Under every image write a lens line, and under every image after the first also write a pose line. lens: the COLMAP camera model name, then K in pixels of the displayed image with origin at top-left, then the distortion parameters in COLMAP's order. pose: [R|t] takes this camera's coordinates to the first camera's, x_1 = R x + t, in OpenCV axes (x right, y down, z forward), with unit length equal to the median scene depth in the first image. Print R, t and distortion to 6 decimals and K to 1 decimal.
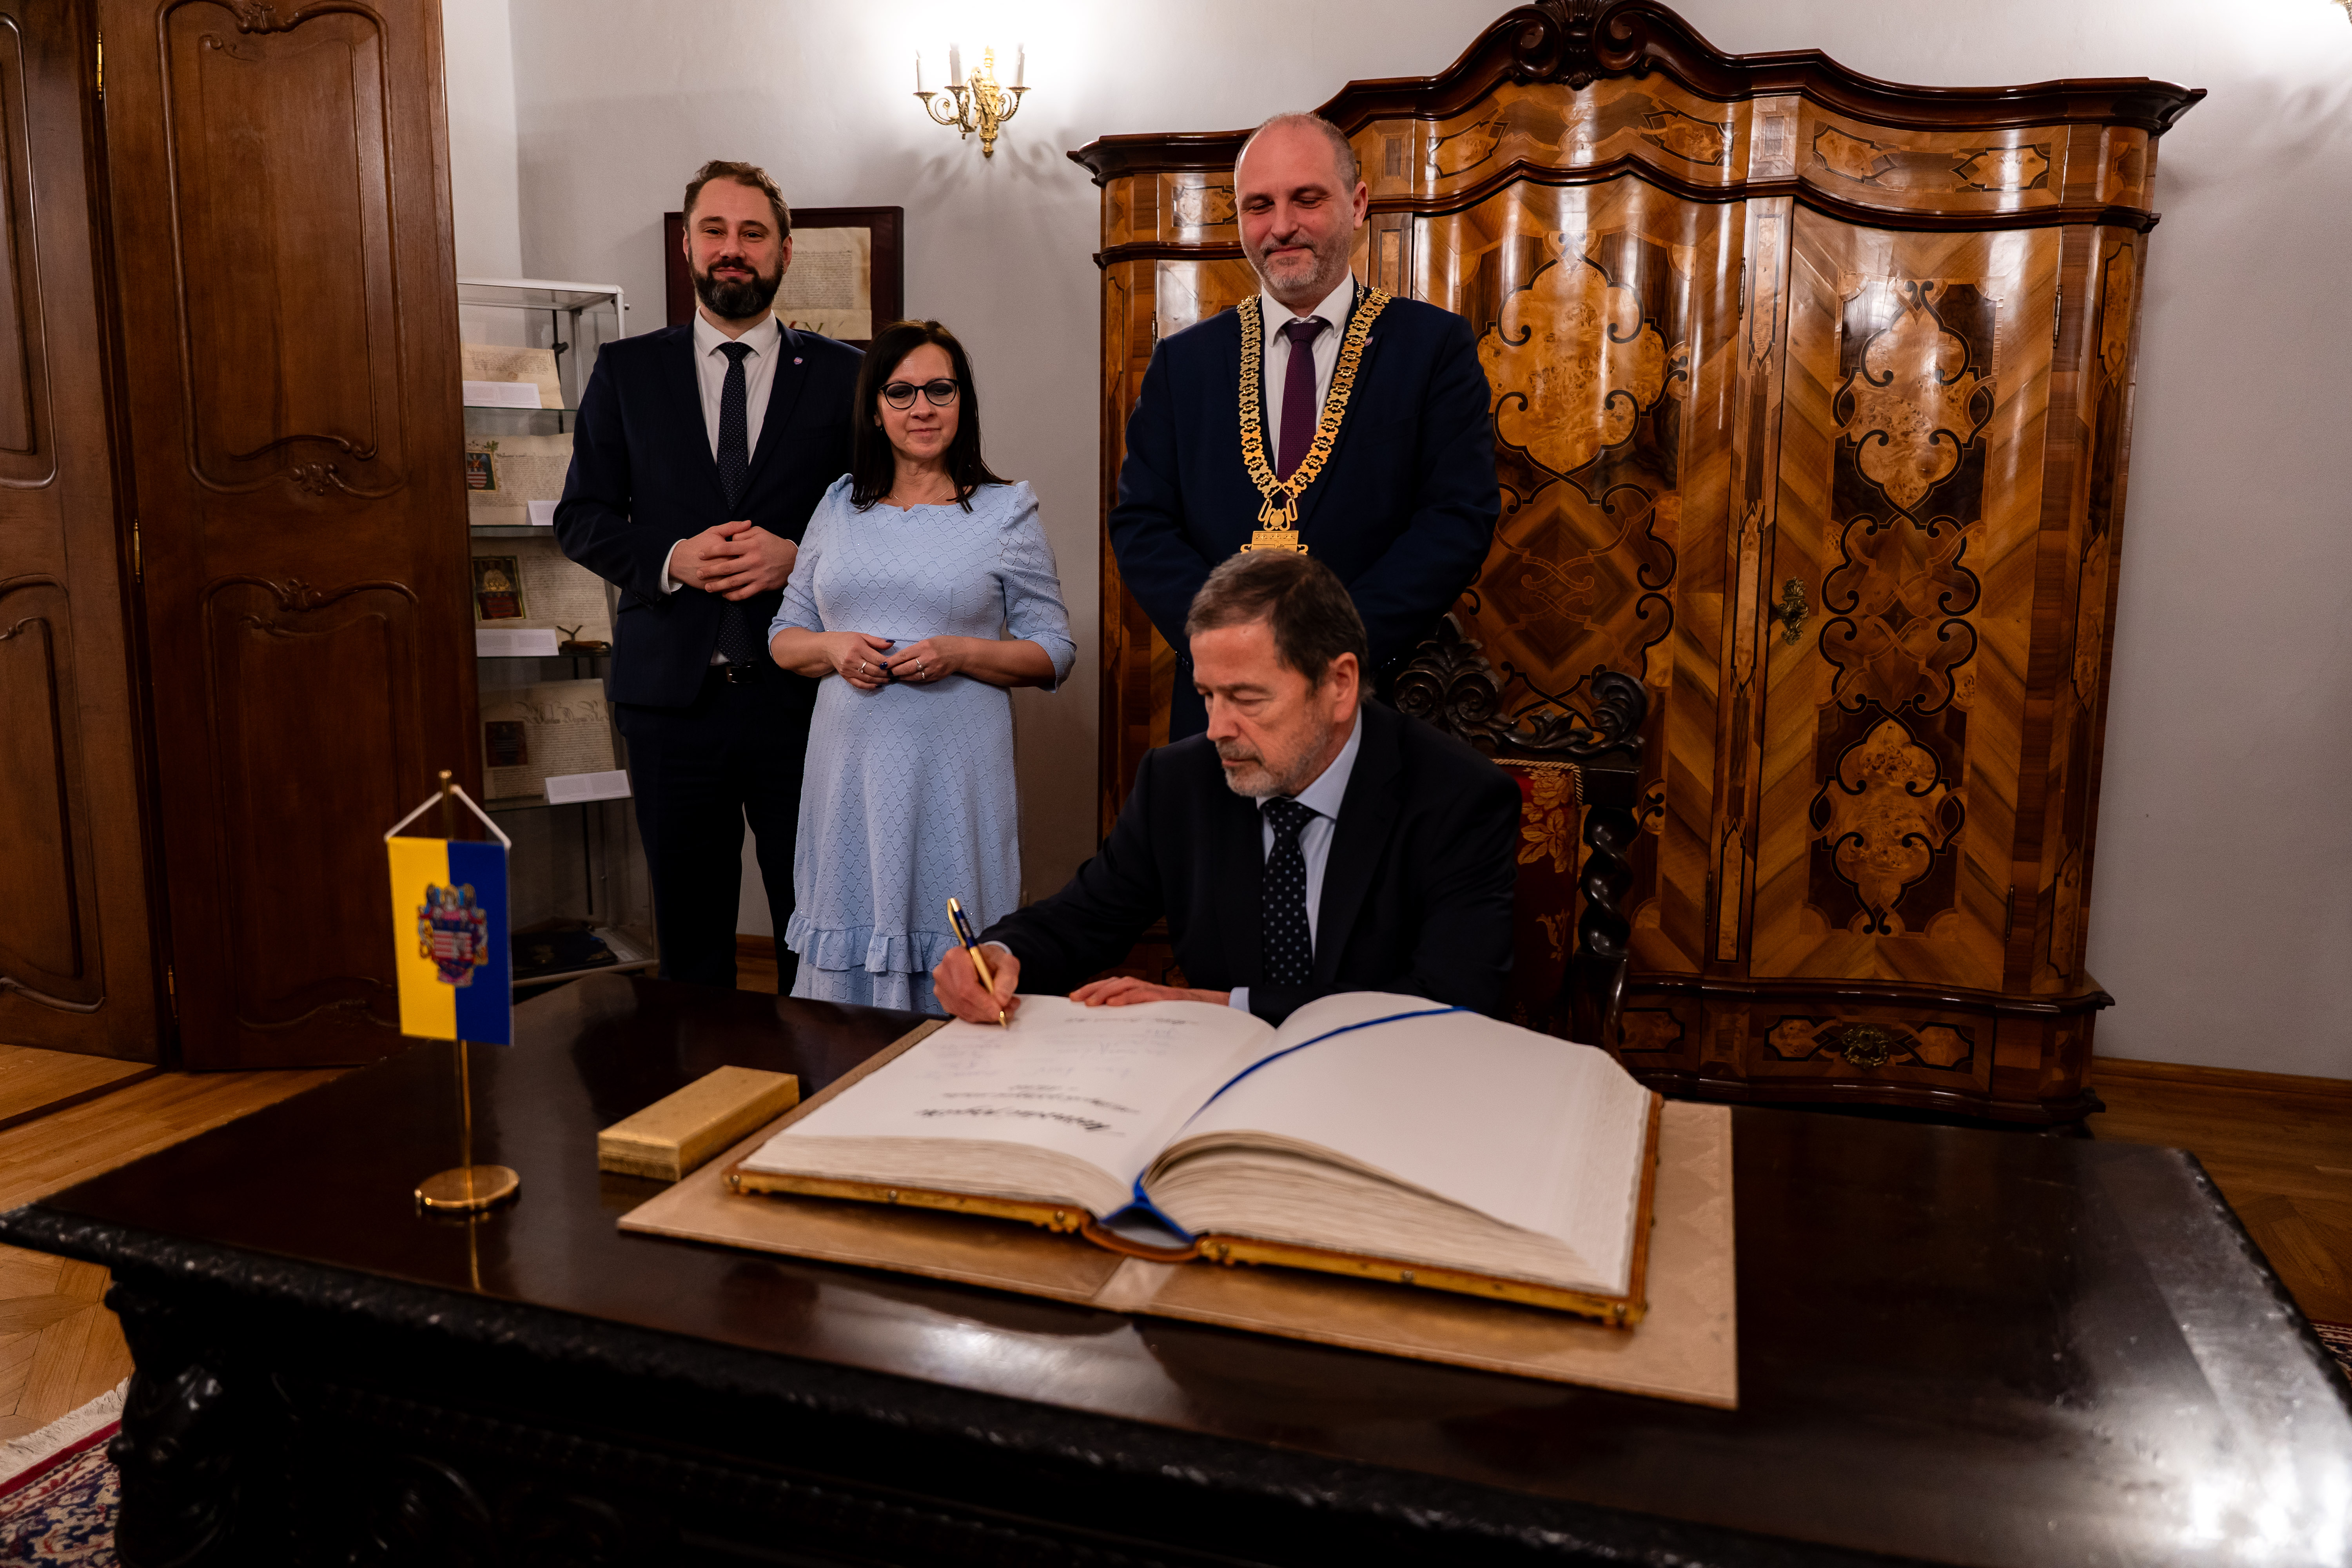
lens RADIAL K [[1675.1, 0, 1180.8], [0, 1675.1, 783.6], [0, 0, 1]] dist [0.007514, -0.019040]
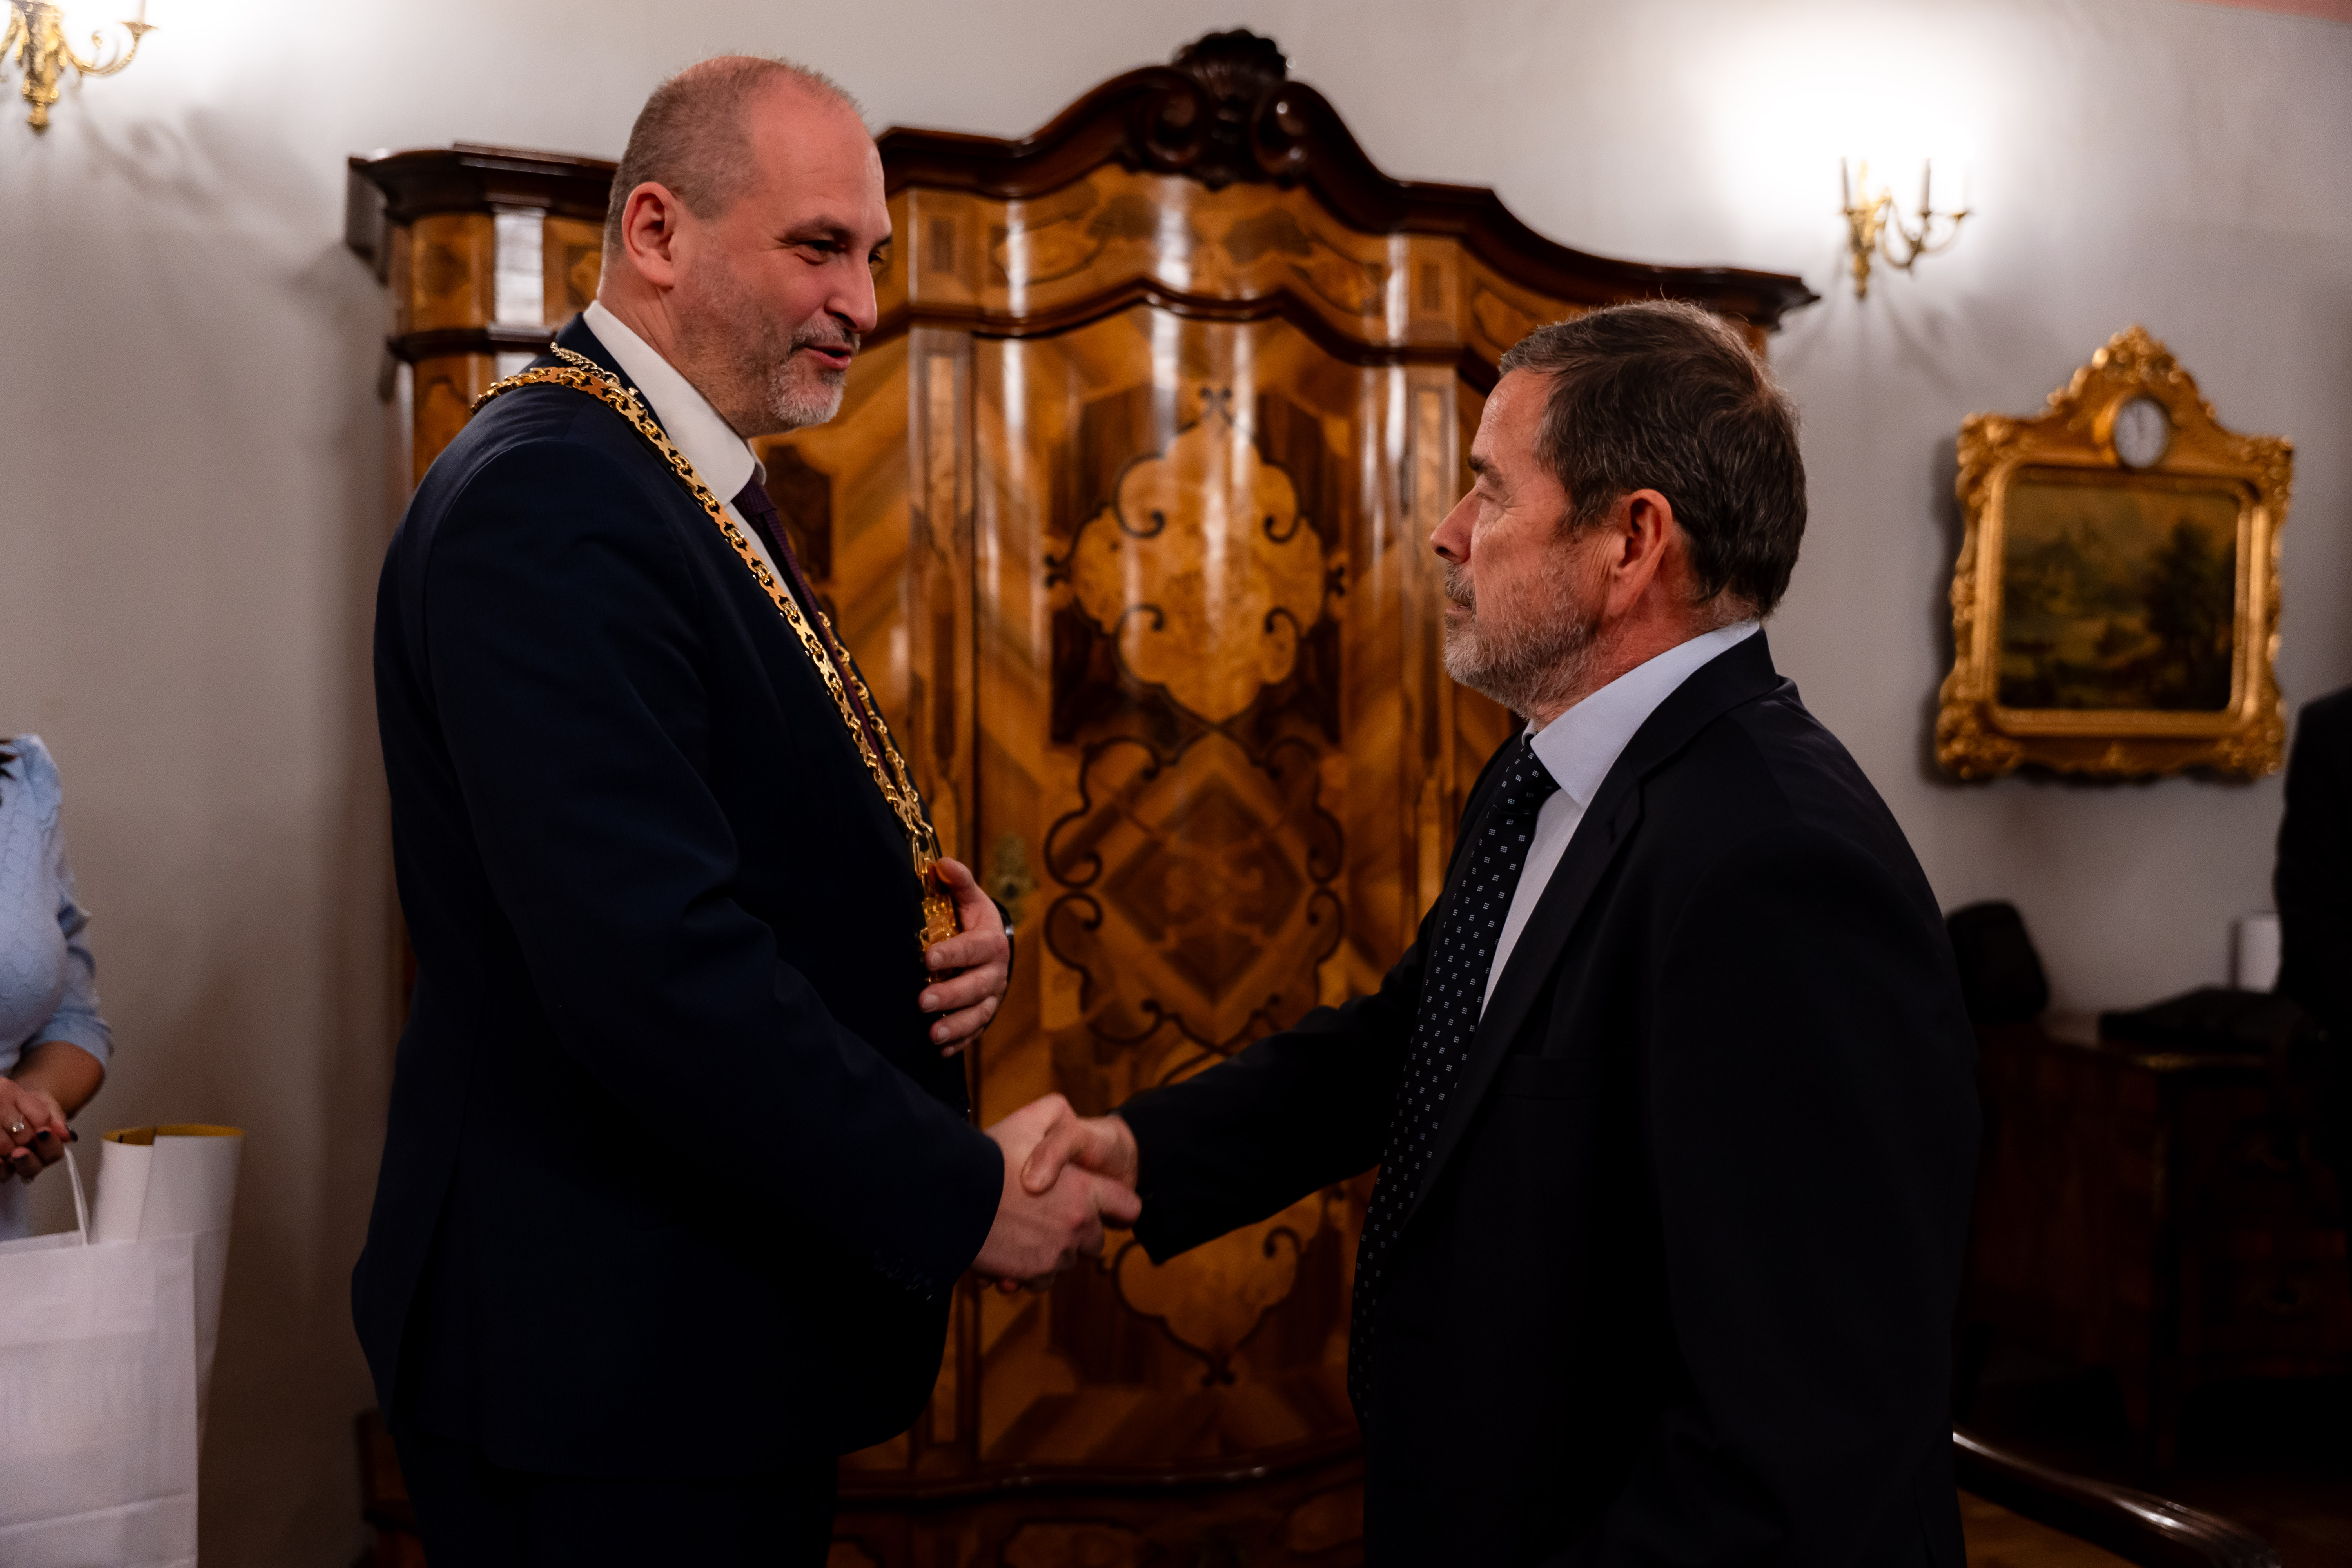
lens RADIAL K [[2260.5, 0, 1176.2], [0, 2260.5, 793.8], [0, 0, 1]] dist [0.008844, -0.008018]
pose [[0.787775, -0.021911, 0.615573, -0.361494], [0.094670, 0.991800, -0.085851, -0.077861], [-0.608644, 0.125907, 0.783390, 0.283808]]
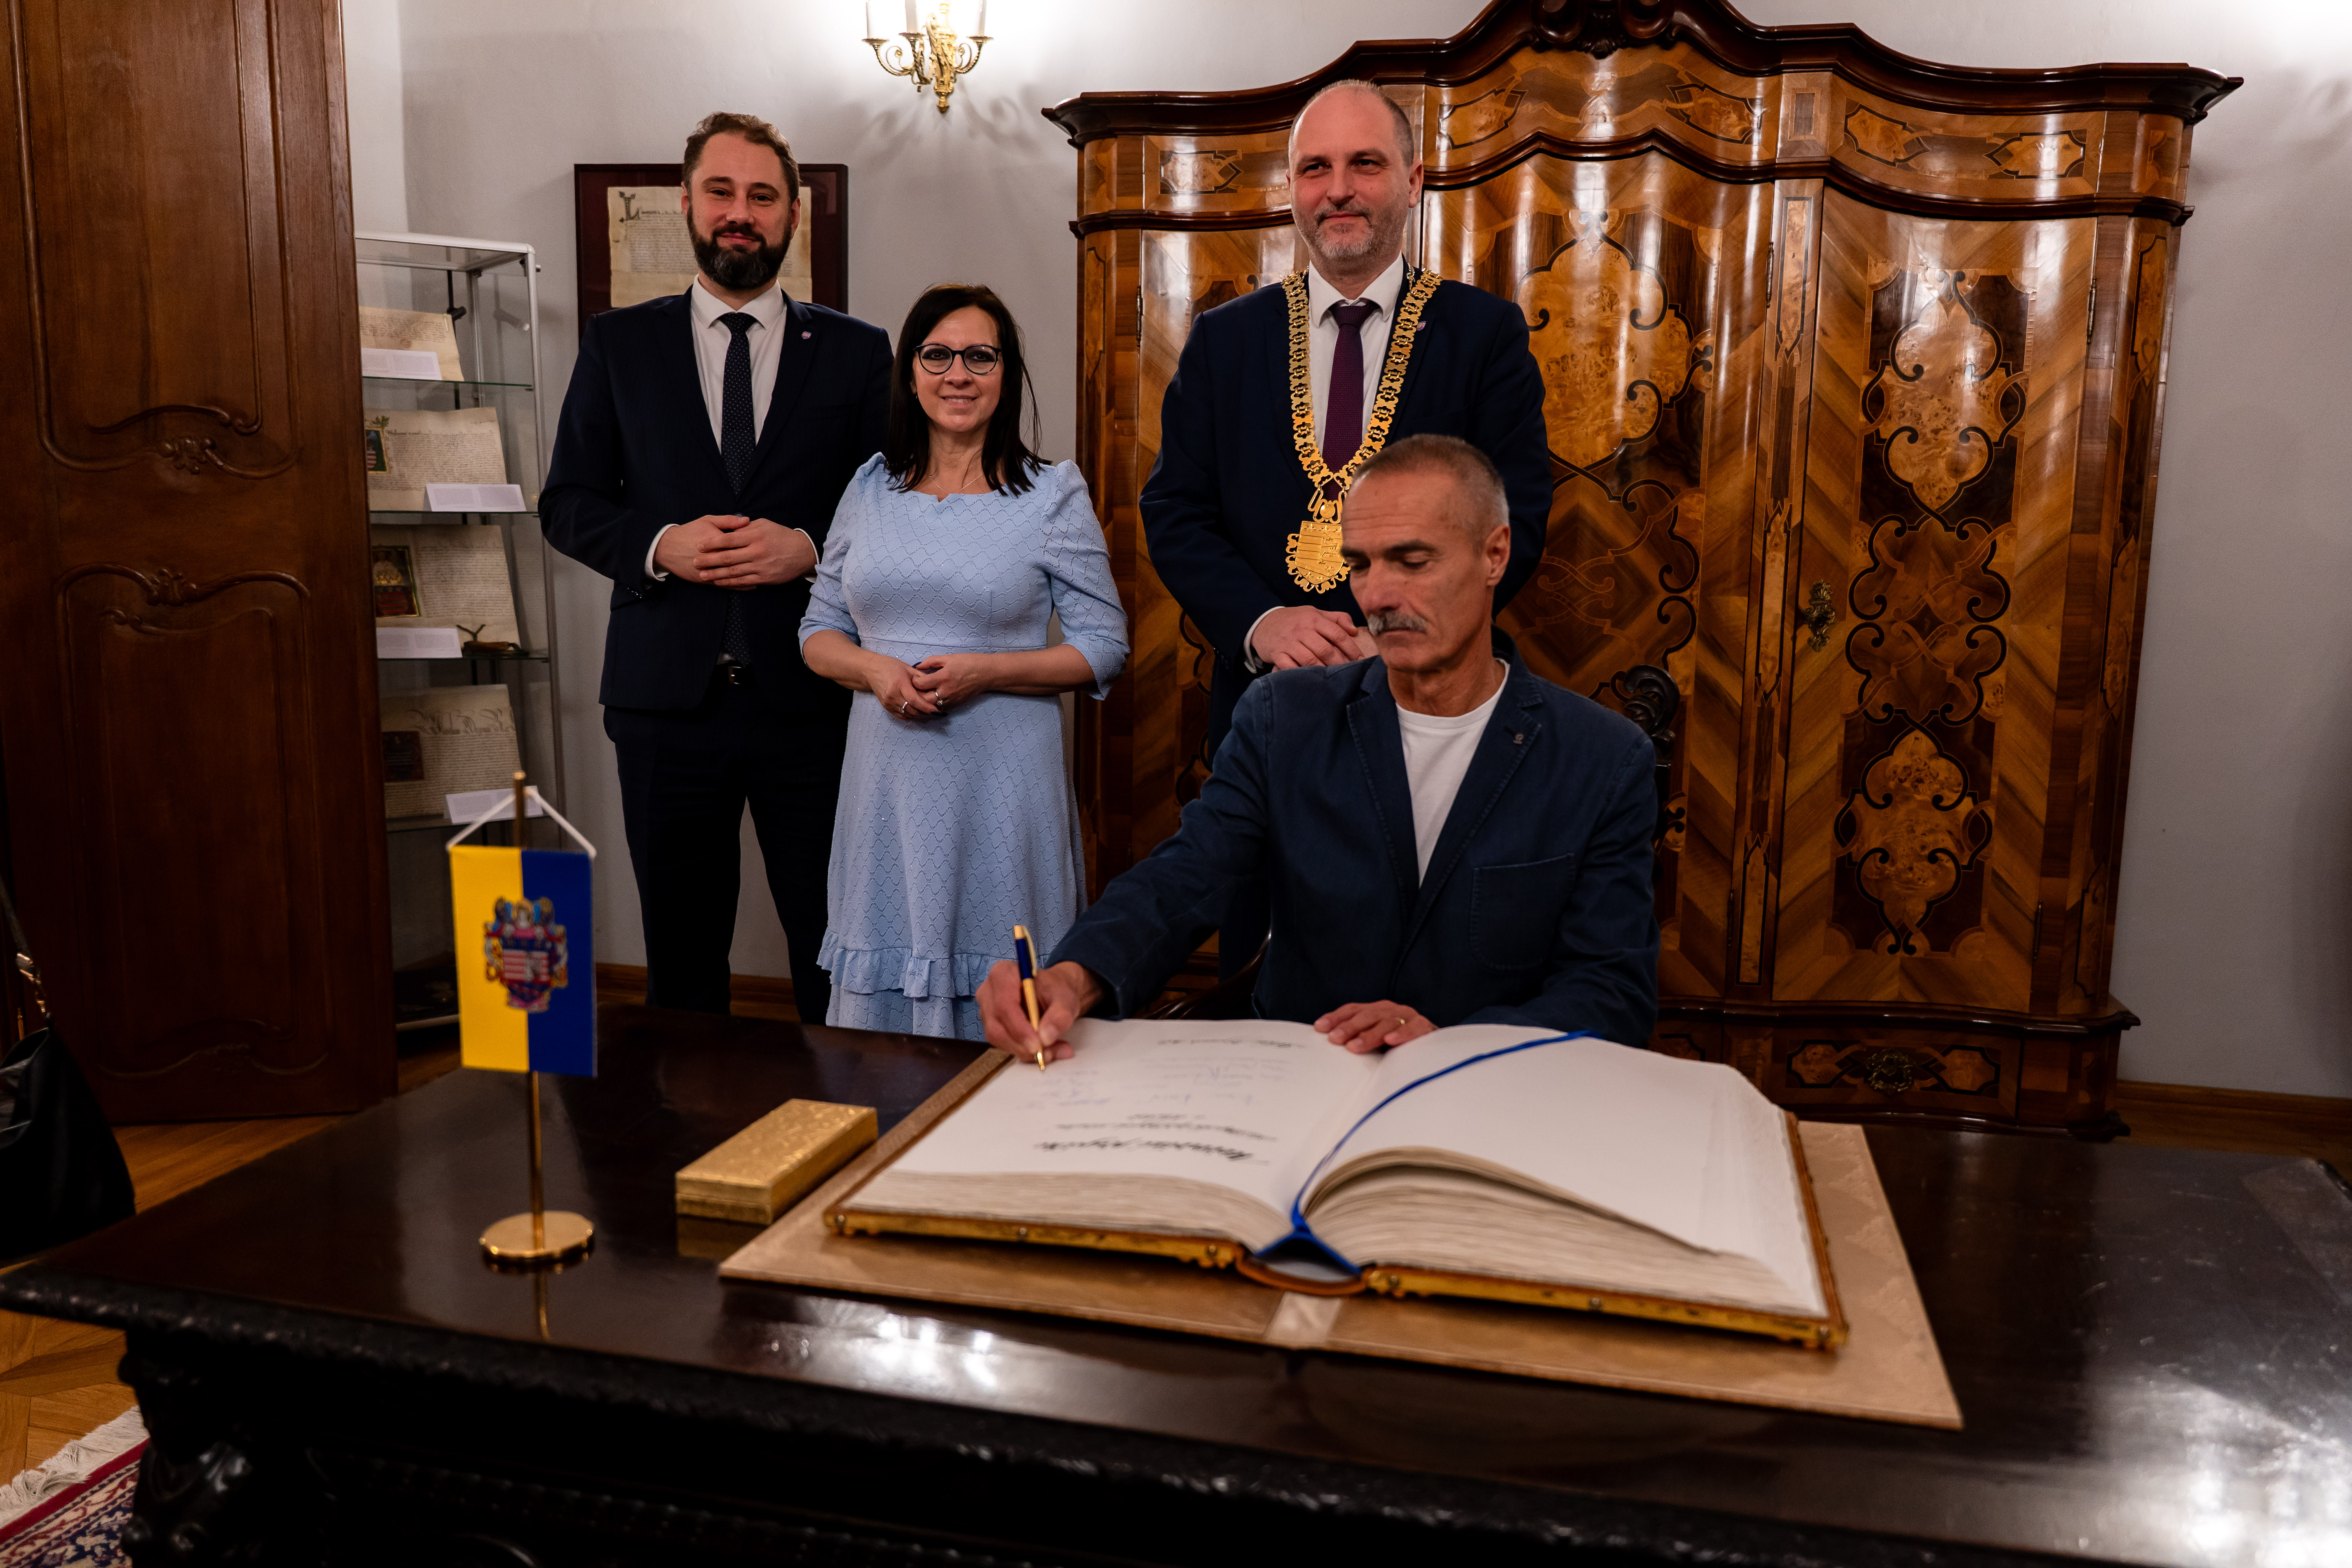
lens RADIAL K [[1809.3, 0, 1235.3], [0, 1809.3, 827.2], [0, 0, 1]] dist [0.012971, -0.028159]
pose [[0.996411, -0.003011, 0.084589, -0.052807], [0.002026, 0.999929, 0.011729, 0.004489], [-0.084618, -0.011516, 0.996347, 0.000718]]
